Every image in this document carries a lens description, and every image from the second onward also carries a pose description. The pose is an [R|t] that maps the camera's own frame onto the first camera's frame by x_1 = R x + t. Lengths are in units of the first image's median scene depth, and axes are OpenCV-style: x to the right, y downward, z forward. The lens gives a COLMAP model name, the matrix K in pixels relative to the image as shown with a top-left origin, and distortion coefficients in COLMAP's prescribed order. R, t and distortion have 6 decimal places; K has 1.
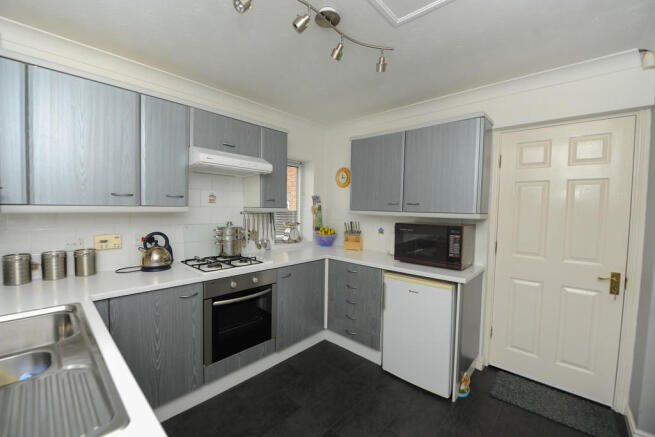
lens RADIAL K [[263.7, 0, 325.2], [0, 263.7, 215.6], [0, 0, 1]] dist [-0.000329, -0.000134]
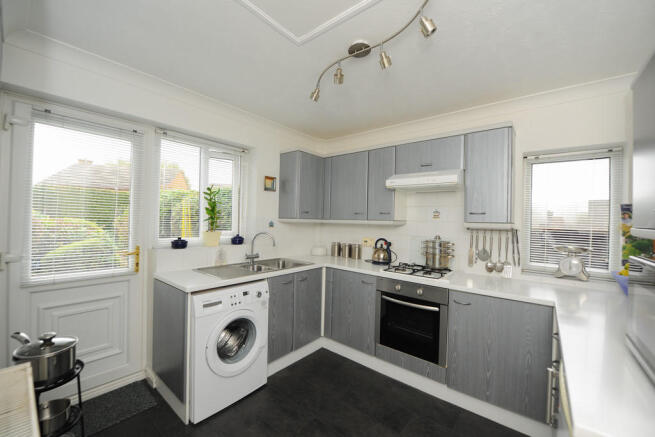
lens RADIAL K [[263.7, 0, 325.2], [0, 263.7, 215.6], [0, 0, 1]] dist [-0.000329, -0.000134]
pose [[0.074215, -0.033339, -0.996685, 0.785965], [-0.056607, 0.997689, -0.037587, 0.009937], [0.995634, 0.059208, 0.072156, 0.581399]]
